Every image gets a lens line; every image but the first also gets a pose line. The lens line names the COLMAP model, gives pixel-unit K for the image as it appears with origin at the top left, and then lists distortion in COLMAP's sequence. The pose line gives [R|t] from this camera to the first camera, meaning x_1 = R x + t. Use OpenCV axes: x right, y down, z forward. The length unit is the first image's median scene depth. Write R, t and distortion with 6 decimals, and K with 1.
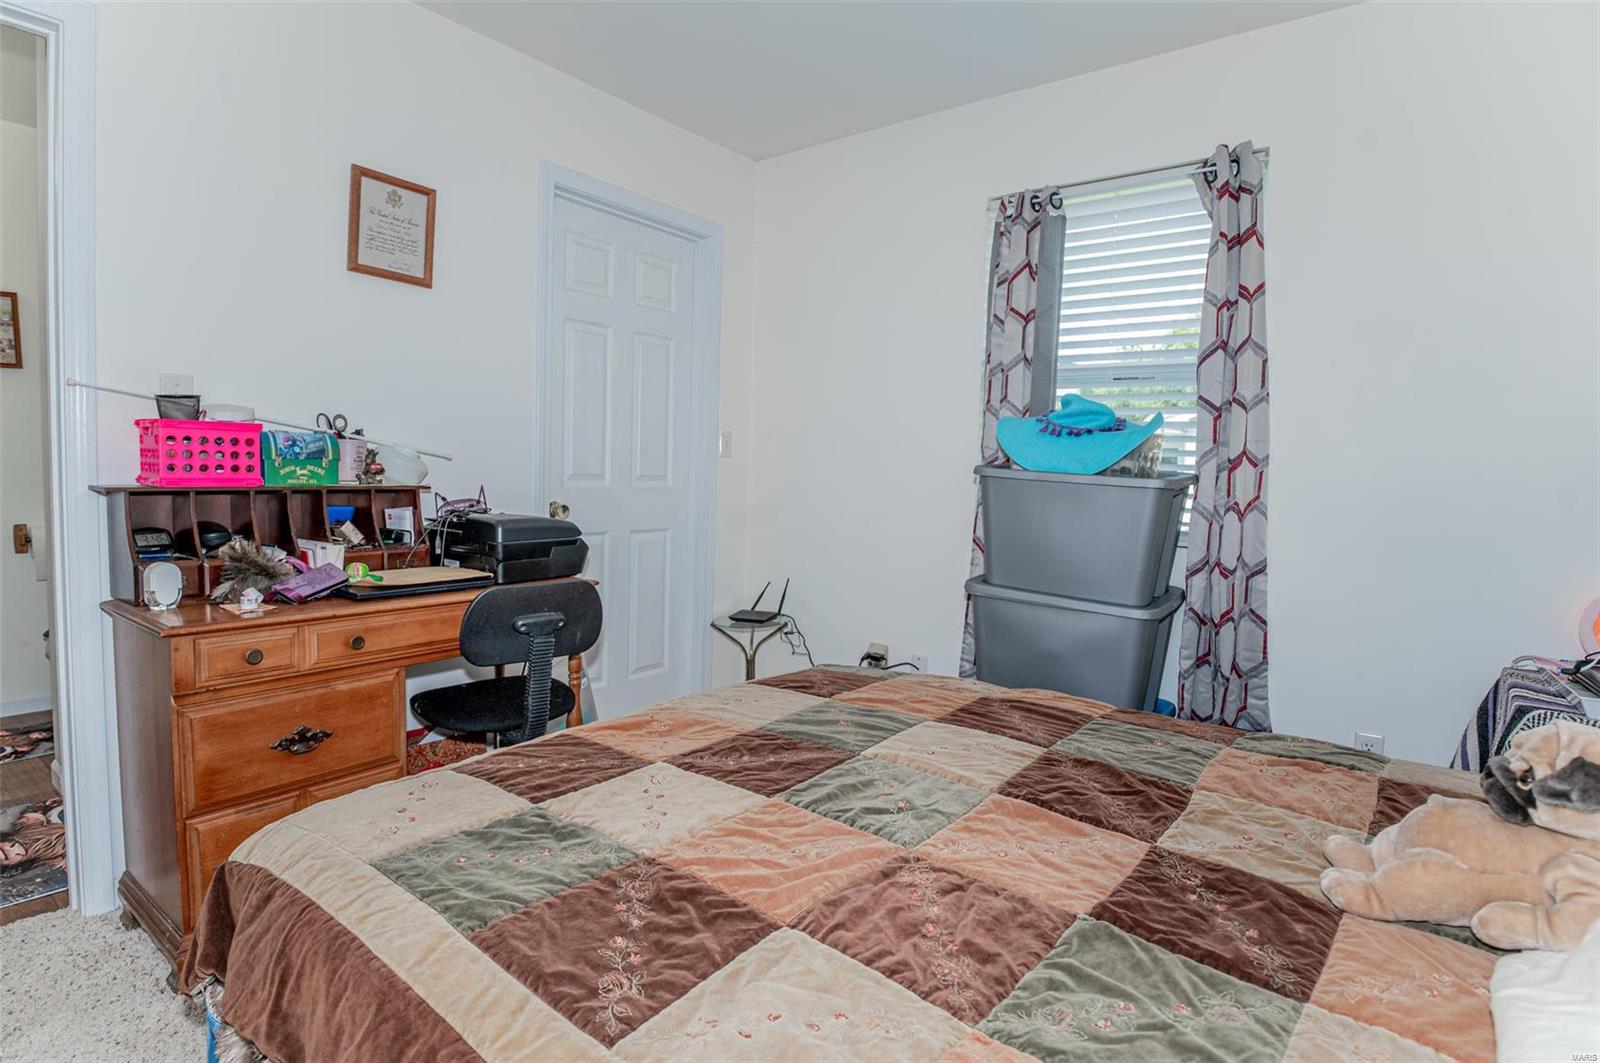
lens RADIAL K [[804.9, 0, 800.0], [0, 804.9, 531.5], [0, 0, 1]] dist [-0.027153, -0.000226]
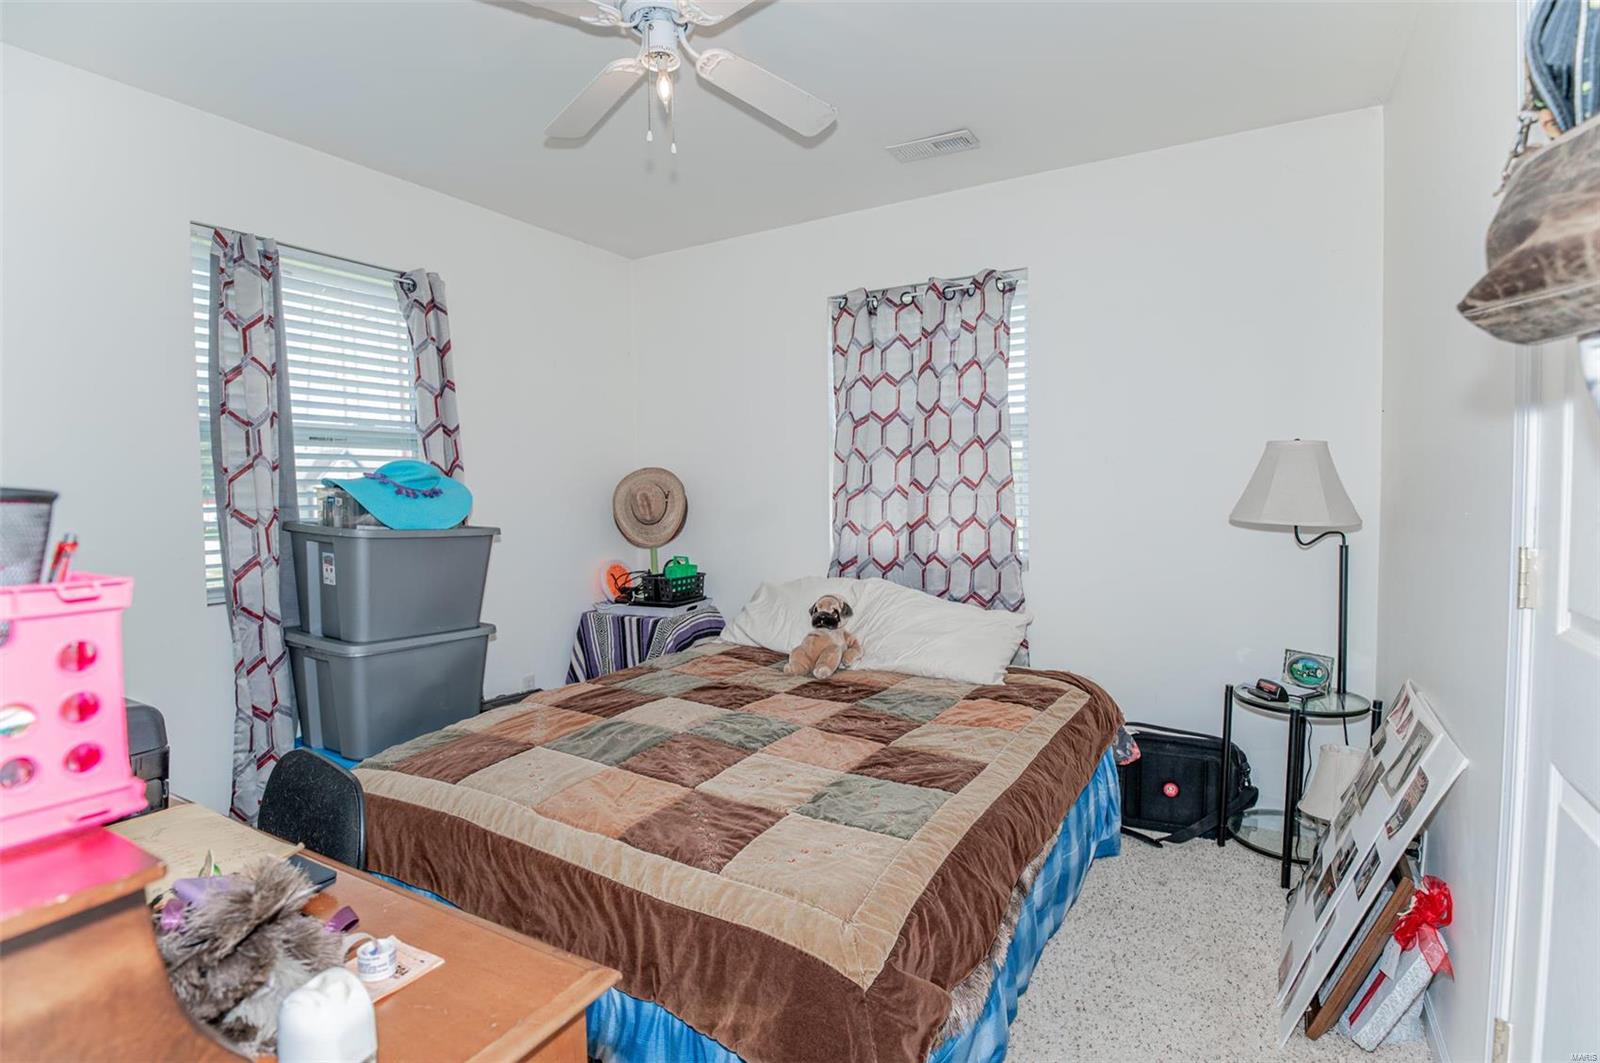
lens RADIAL K [[773.2, 0, 800.0], [0, 773.2, 531.5], [0, 0, 1]] dist [-0.026752, -0.001030]
pose [[-0.129982, -0.077864, 0.988454, -1.087538], [0.092177, 0.991645, 0.090237, -0.155482], [-0.987222, 0.102842, -0.121719, 0.781018]]
